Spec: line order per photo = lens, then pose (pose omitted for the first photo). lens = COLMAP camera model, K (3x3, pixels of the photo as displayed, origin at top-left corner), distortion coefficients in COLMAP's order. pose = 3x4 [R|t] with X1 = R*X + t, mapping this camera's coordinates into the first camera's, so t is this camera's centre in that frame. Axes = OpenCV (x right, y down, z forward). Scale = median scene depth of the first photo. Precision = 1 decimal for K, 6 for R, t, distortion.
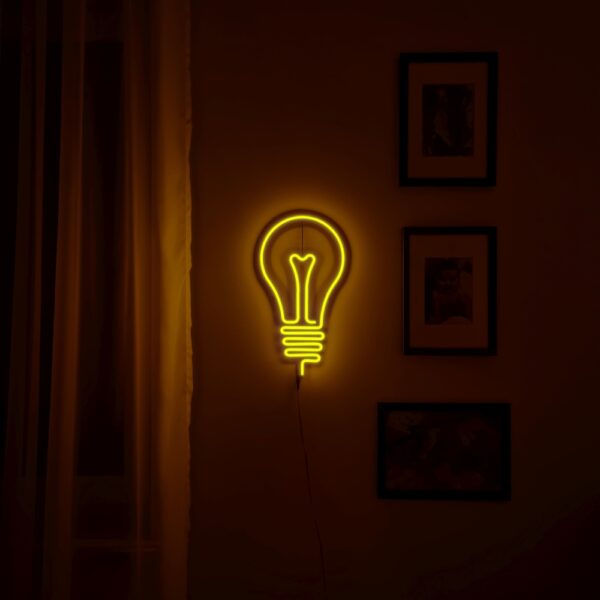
lens RADIAL K [[647.1, 0, 302.8], [0, 647.1, 299.6], [0, 0, 1]] dist [0.033662, 0.000000]
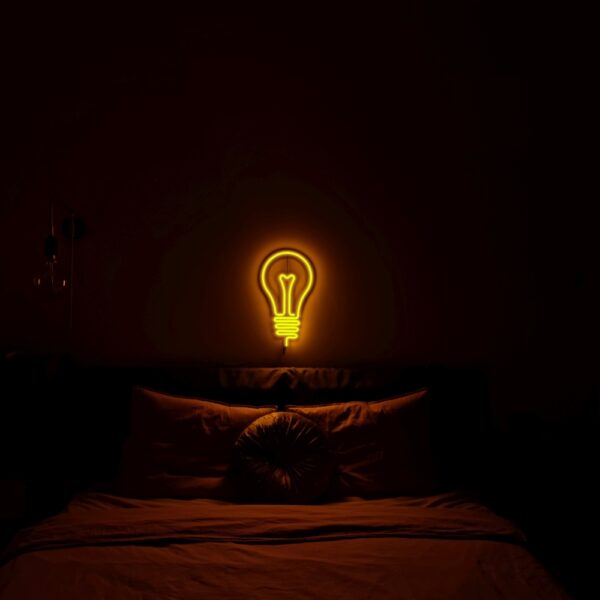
lens RADIAL K [[647.1, 0, 304.0], [0, 647.1, 298.8], [0, 0, 1]] dist [0.033662, 0.000000]
pose [[0.999401, 0.008075, 0.033644, -0.013008], [-0.009057, 0.999535, 0.029126, -0.056753], [-0.033393, -0.029414, 0.999009, -0.691306]]
